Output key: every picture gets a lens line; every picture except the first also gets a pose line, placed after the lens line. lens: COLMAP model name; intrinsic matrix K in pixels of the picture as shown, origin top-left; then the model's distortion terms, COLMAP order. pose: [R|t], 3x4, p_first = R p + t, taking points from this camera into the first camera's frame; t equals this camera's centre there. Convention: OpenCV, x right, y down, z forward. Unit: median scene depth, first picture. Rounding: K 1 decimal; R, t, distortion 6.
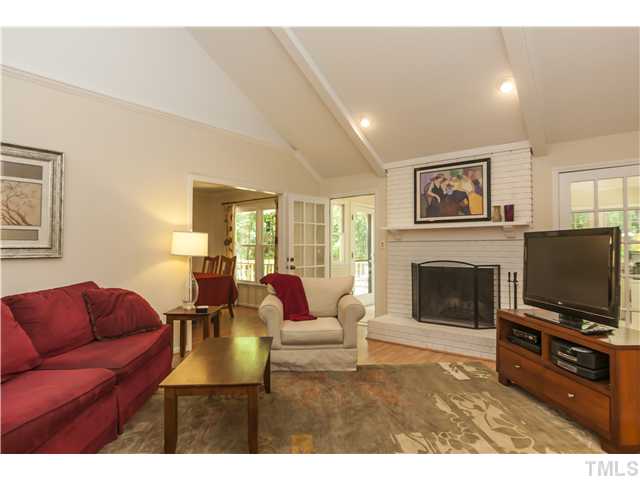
lens RADIAL K [[366.9, 0, 311.2], [0, 366.9, 237.4], [0, 0, 1]] dist [-0.001689, -0.000173]
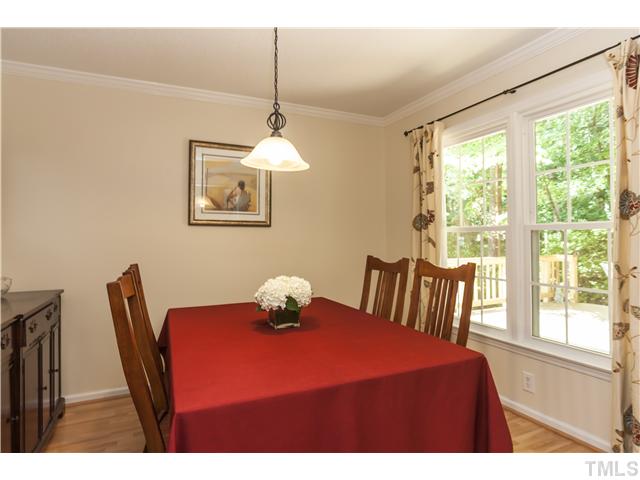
lens RADIAL K [[366.9, 0, 311.2], [0, 366.9, 237.4], [0, 0, 1]] dist [-0.001689, -0.000173]
pose [[0.902496, -0.012143, -0.430527, -0.189478], [0.022365, 0.999575, 0.018690, 0.022723], [0.430117, -0.026497, 0.902384, 0.670346]]
